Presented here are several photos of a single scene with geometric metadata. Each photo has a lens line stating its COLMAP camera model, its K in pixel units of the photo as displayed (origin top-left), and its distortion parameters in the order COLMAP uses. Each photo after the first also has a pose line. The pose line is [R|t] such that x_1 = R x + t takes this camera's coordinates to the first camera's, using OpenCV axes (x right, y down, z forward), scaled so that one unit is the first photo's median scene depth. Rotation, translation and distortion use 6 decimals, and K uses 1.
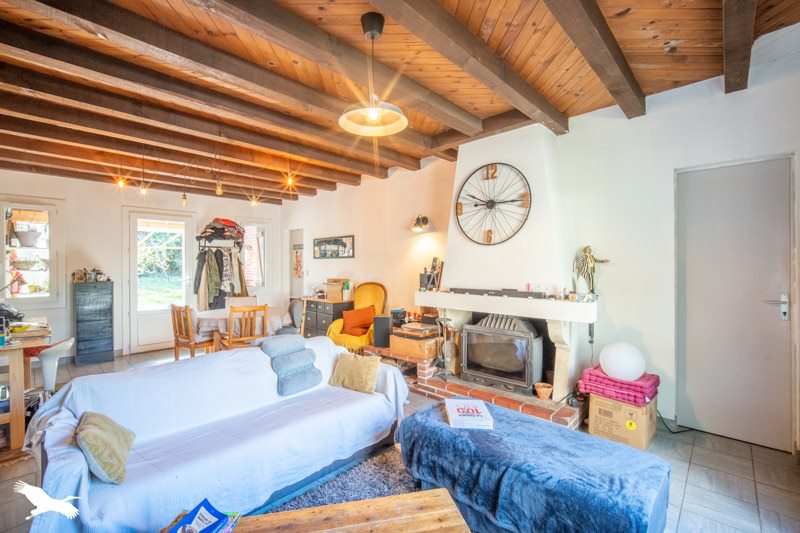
lens RADIAL K [[347.4, 0, 400.0], [0, 347.4, 266.5], [0, 0, 1]] dist [-0.000877, -0.000056]
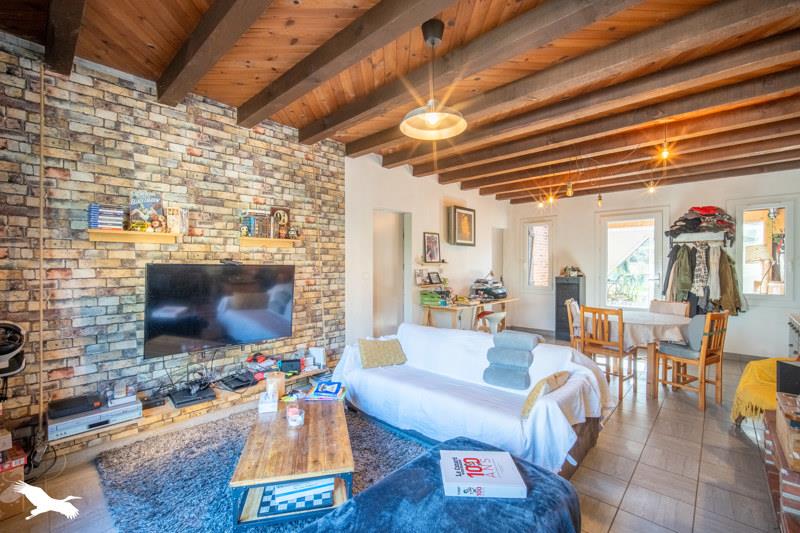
lens RADIAL K [[347.4, 0, 400.0], [0, 347.4, 266.5], [0, 0, 1]] dist [-0.000877, -0.000056]
pose [[0.013682, 0.010792, -0.999848, 0.410761], [-0.004010, 0.999934, 0.010739, -0.003416], [0.999898, 0.003862, 0.013724, 0.381915]]
